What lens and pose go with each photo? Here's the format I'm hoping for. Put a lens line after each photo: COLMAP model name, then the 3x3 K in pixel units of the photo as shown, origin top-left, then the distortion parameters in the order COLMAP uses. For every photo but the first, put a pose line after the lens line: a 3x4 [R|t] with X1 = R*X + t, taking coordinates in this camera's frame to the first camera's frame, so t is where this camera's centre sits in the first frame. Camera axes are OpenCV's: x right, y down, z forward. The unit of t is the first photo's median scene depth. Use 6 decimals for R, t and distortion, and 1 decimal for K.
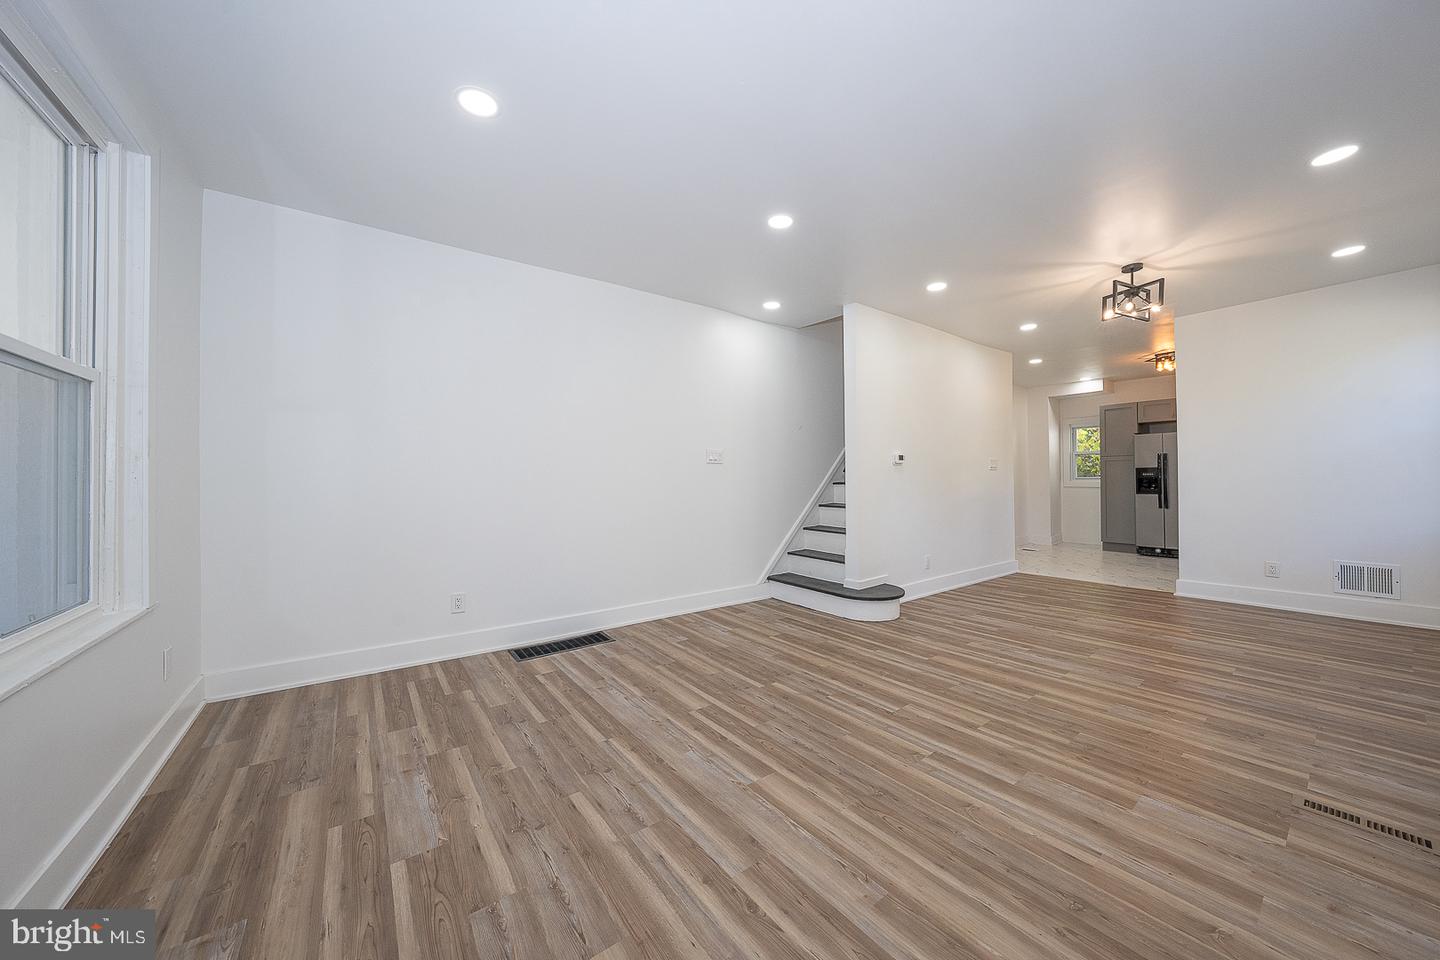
lens RADIAL K [[496.1, 0, 719.6], [0, 496.1, 478.3], [0, 0, 1]] dist [-0.026677, 0.005762]
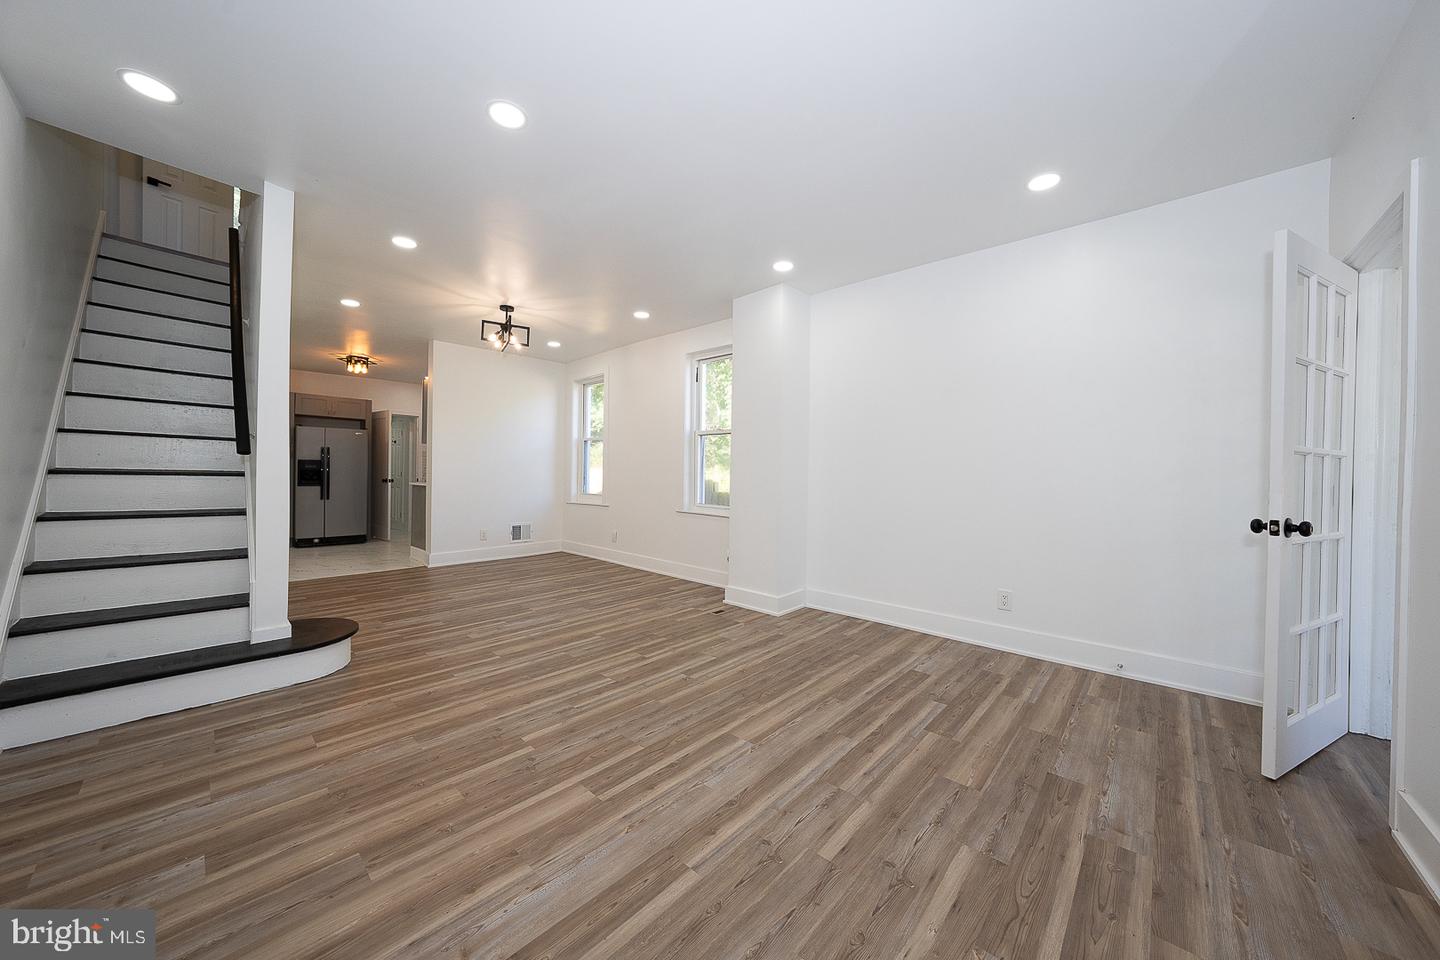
lens RADIAL K [[496.1, 0, 721.2], [0, 496.1, 479.5], [0, 0, 1]] dist [-0.026677, 0.005762]
pose [[-0.187669, -0.002909, 0.982228, -0.752571], [-0.012833, 0.999918, 0.000509, 0.018630], [-0.982148, -0.012509, -0.187691, 0.948252]]
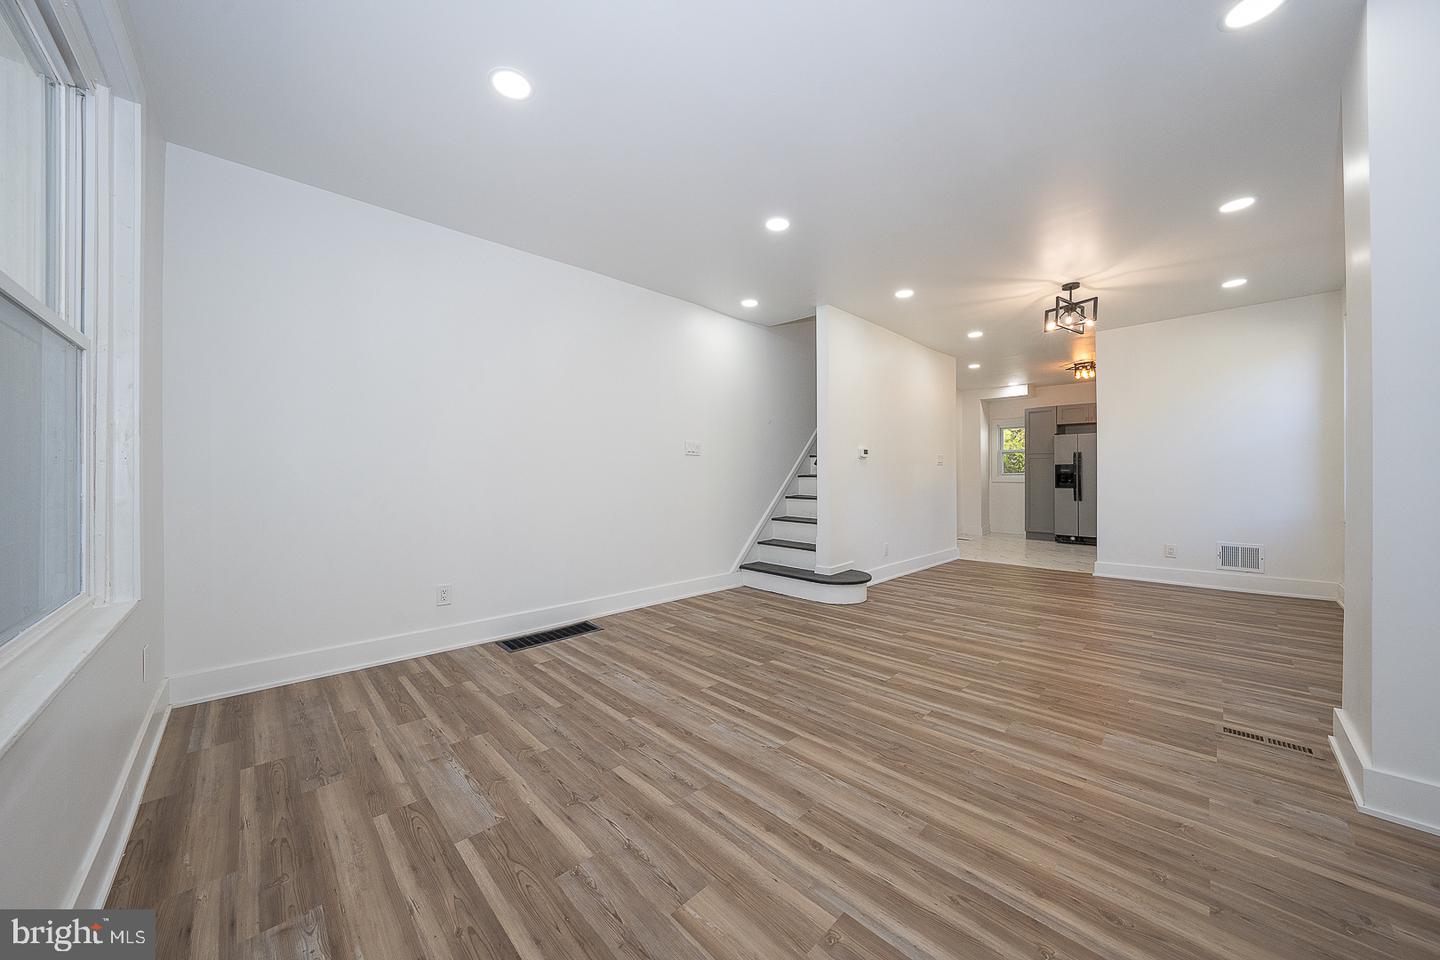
lens RADIAL K [[496.1, 0, 719.8], [0, 496.1, 478.2], [0, 0, 1]] dist [-0.026677, 0.005762]
pose [[0.991196, 0.005044, 0.132306, -0.157884], [-0.005984, 0.999960, 0.006706, 0.017911], [-0.132267, -0.007439, 0.991186, -0.037080]]
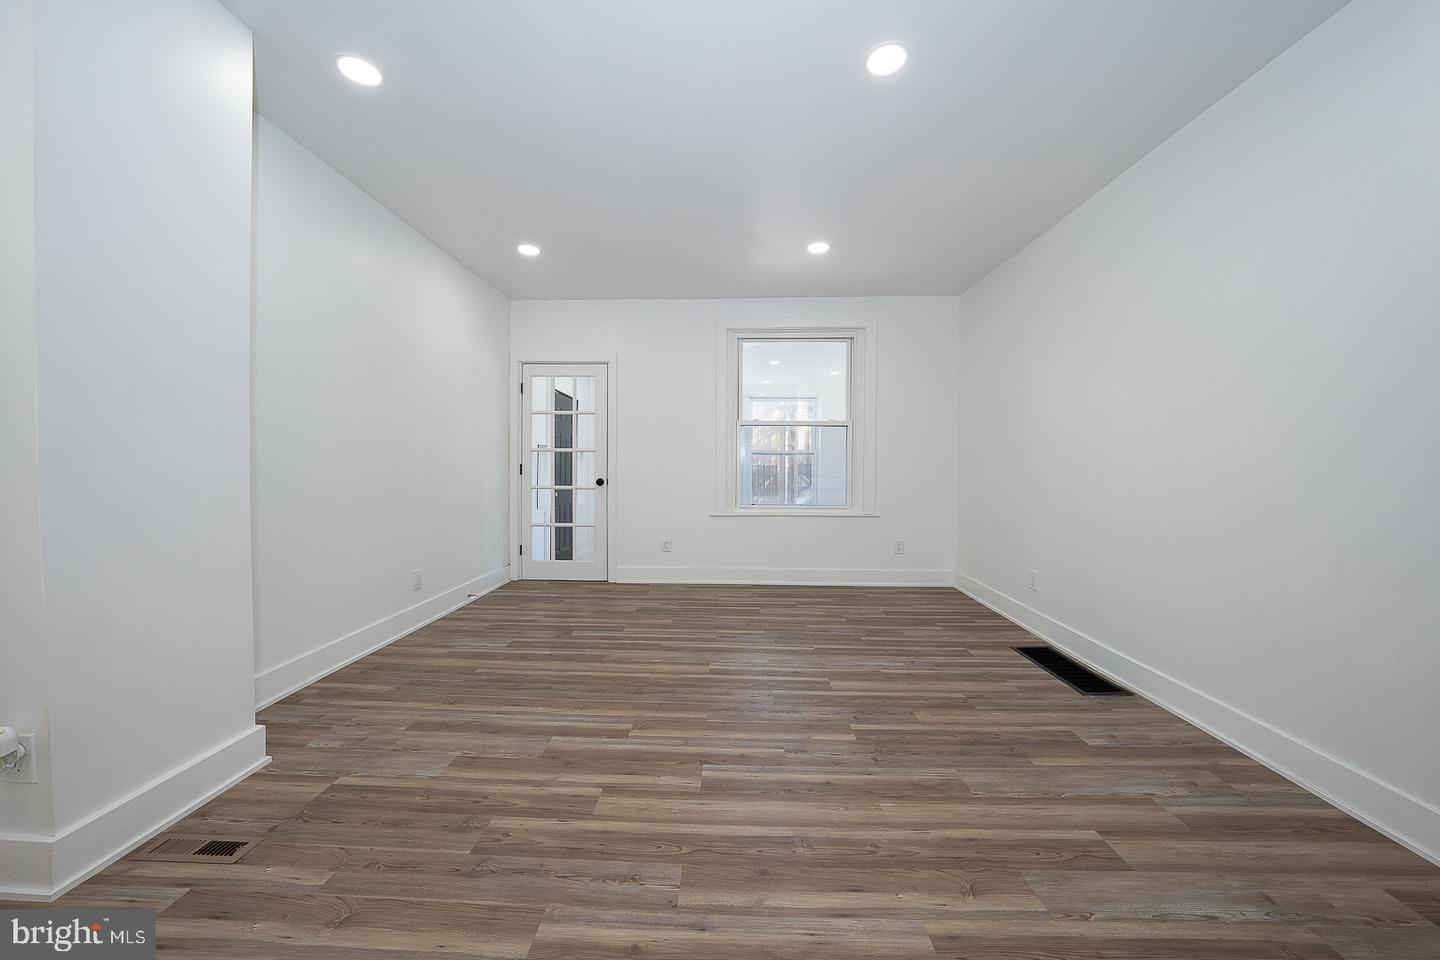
lens RADIAL K [[496.1, 0, 719.6], [0, 496.1, 467.7], [0, 0, 1]] dist [-0.026677, 0.005762]
pose [[-0.617582, 0.010255, -0.786440, 0.901989], [-0.001550, 0.999897, 0.014255, 0.001036], [0.786505, 0.010022, -0.617502, 1.439124]]
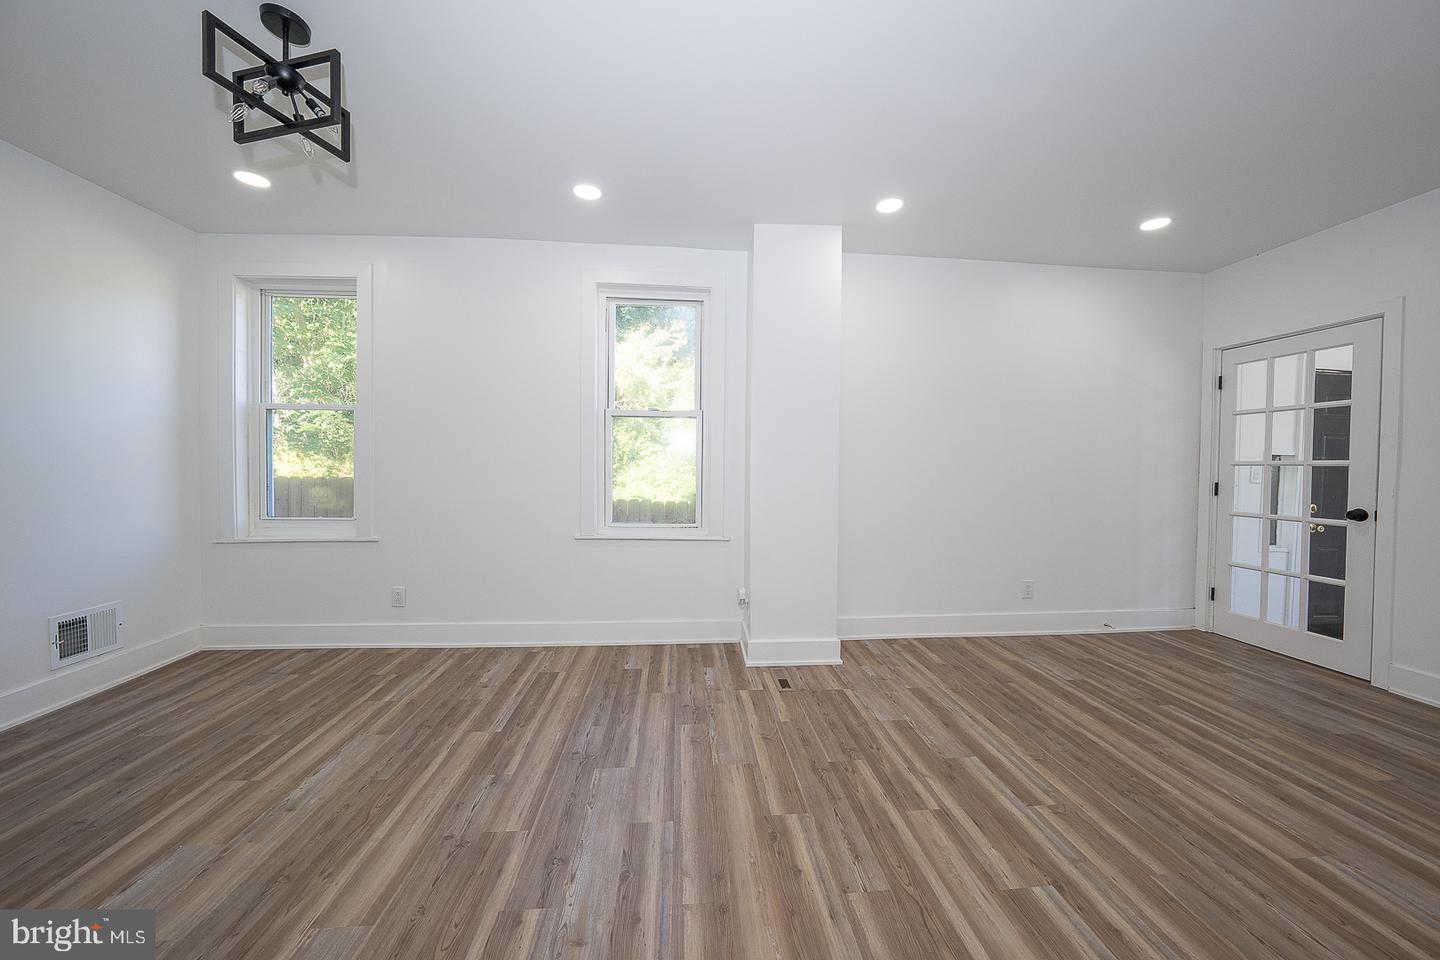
lens RADIAL K [[496.1, 0, 721.4], [0, 496.1, 478.0], [0, 0, 1]] dist [-0.026677, 0.005762]
pose [[-0.850764, -0.009911, 0.525455, 0.374629], [0.000747, 0.999798, 0.020068, -0.026210], [-0.525548, 0.017466, -0.850585, 1.638774]]
